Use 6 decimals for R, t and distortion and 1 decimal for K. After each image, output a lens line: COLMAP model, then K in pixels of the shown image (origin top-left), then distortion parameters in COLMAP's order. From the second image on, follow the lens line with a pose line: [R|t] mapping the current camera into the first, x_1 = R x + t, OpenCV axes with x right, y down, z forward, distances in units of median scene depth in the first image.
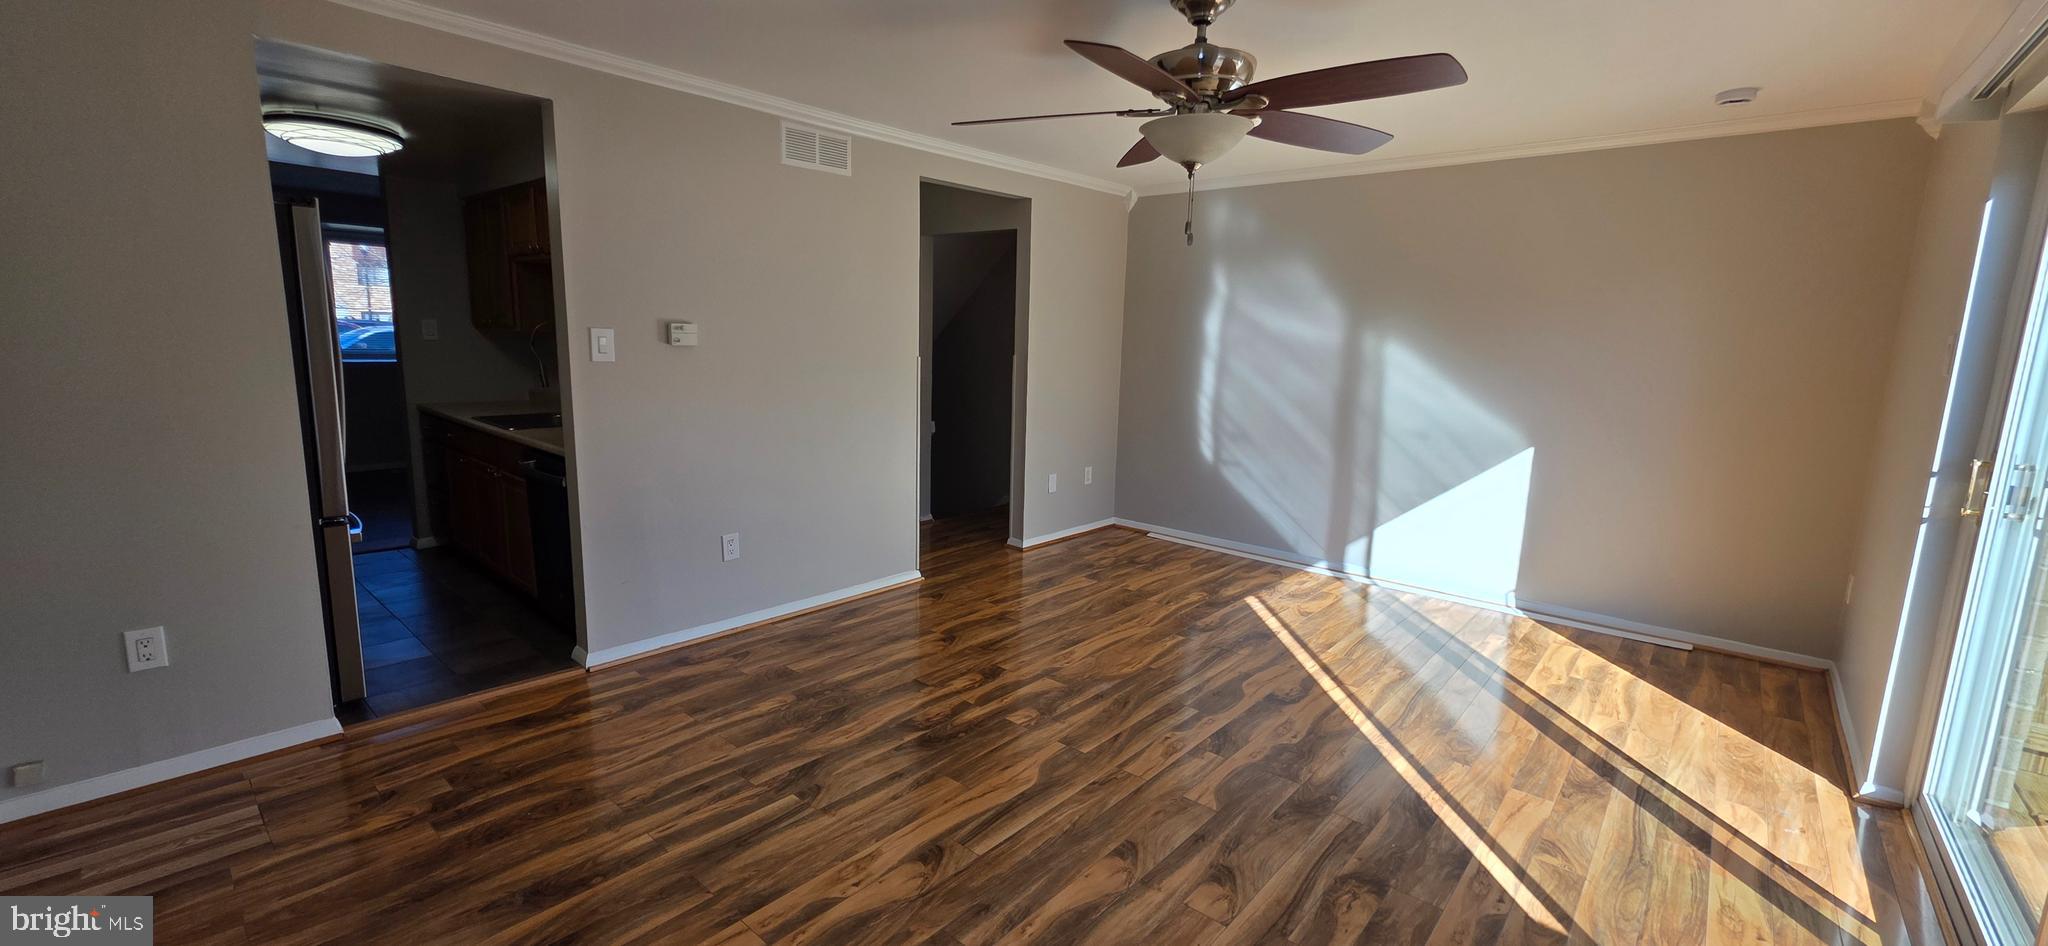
lens RADIAL K [[817.8, 0, 1022.9], [0, 817.8, 469.4], [0, 0, 1]] dist [0.001857, -0.000266]
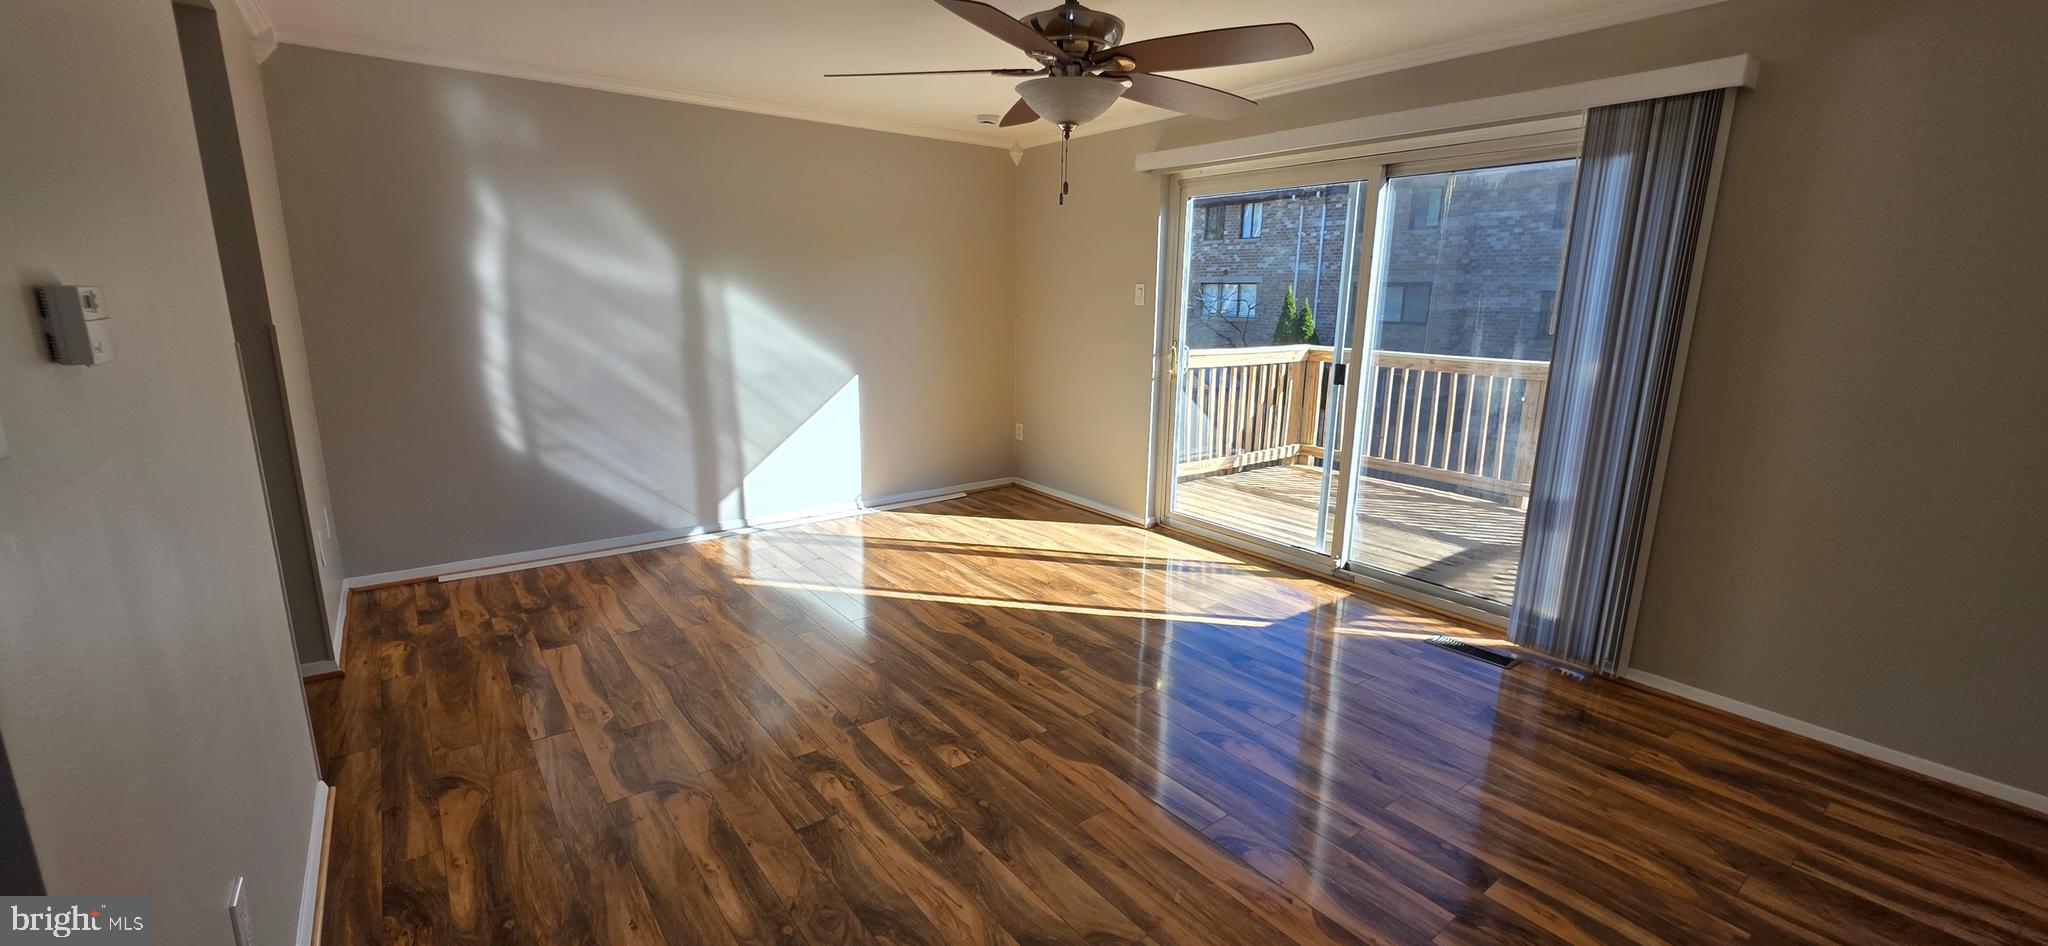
lens RADIAL K [[815.6, 0, 1023.9], [0, 815.6, 468.2], [0, 0, 1]] dist [0.004764, -0.000305]
pose [[0.200804, -0.230008, 0.952247, -0.690632], [0.150091, 0.967793, 0.202113, -0.136995], [-0.968065, 0.102339, 0.228859, 0.683173]]
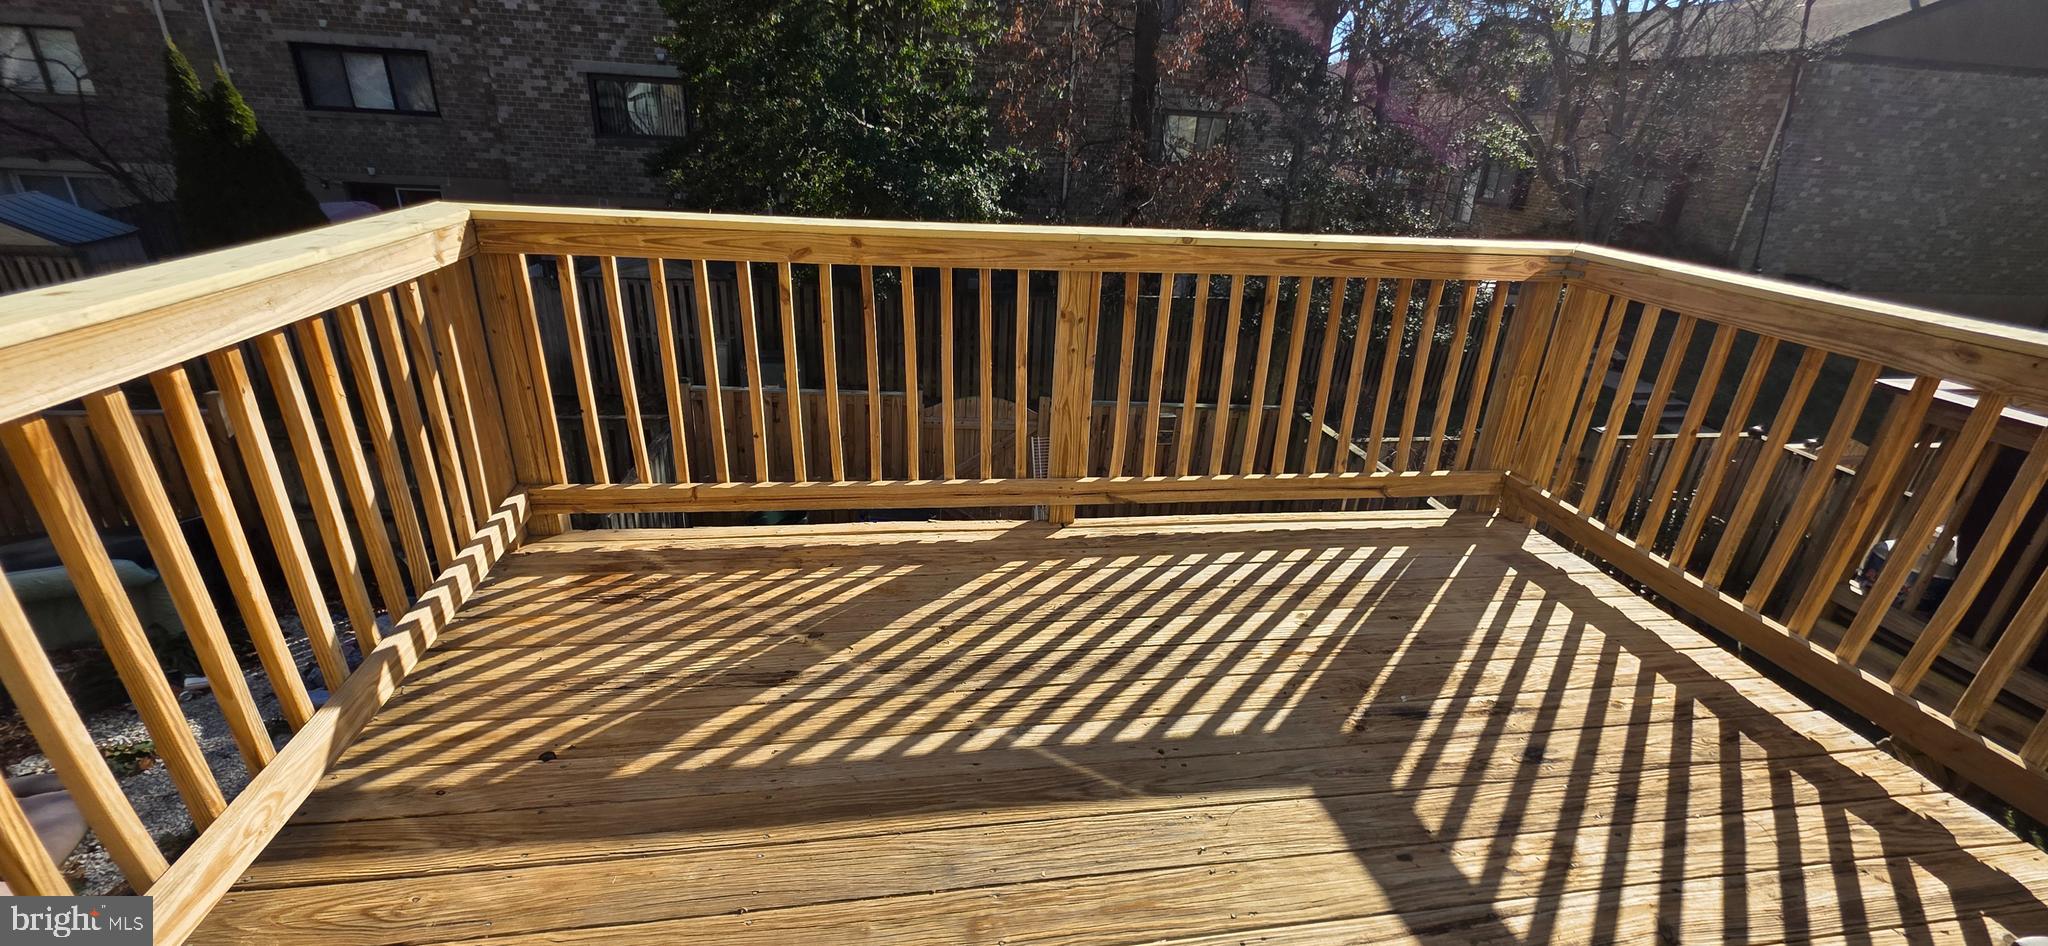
lens RADIAL K [[817.8, 0, 1022.9], [0, 817.8, 469.4], [0, 0, 1]] dist [0.001857, -0.000266]
pose [[-0.764945, -0.317368, 0.560479, 0.765458], [0.030420, 0.851407, 0.523622, -0.060880], [-0.643377, 0.417592, -0.641626, 0.648872]]
